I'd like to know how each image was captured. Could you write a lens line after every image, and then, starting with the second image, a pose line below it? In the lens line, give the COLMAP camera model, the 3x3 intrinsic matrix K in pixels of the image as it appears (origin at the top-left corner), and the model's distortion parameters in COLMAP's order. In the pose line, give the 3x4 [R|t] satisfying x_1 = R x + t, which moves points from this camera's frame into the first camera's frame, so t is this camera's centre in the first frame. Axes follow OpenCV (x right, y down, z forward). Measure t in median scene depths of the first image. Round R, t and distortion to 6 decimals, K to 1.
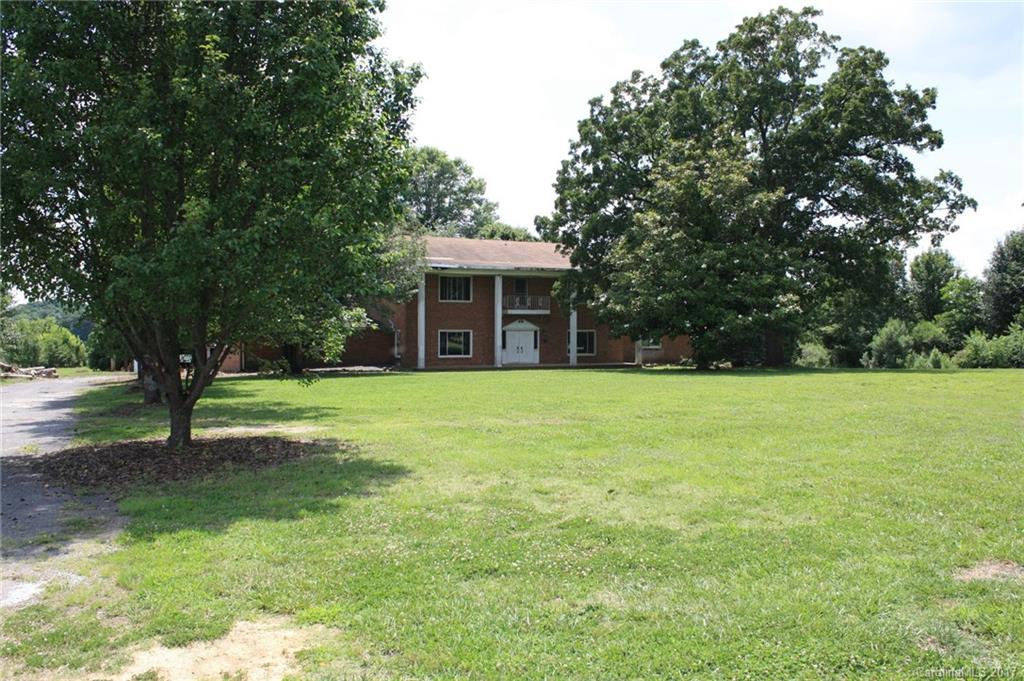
lens RADIAL K [[881.8, 0, 512.5], [0, 881.8, 339.4], [0, 0, 1]] dist [-0.011313, -0.003590]
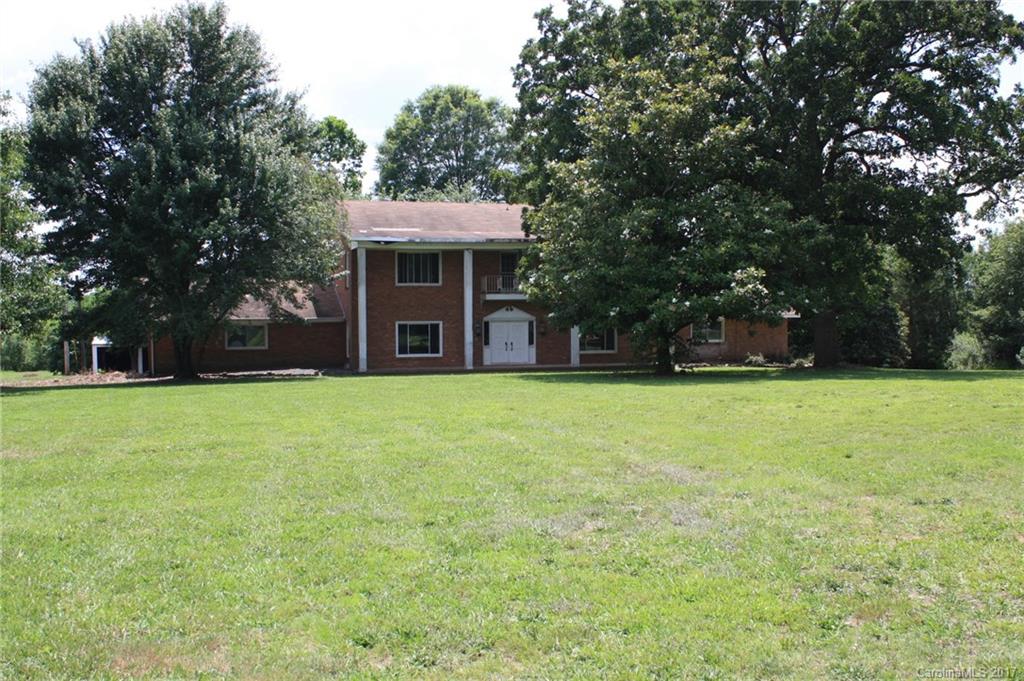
lens RADIAL K [[1110.2, 0, 511.9], [0, 1110.2, 340.8], [0, 0, 1]] dist [-0.005213, 0.000000]
pose [[0.982168, -0.008144, -0.187828, 0.199389], [0.010082, 0.999905, 0.009365, -0.002056], [0.187734, -0.011092, 0.982157, 0.057123]]
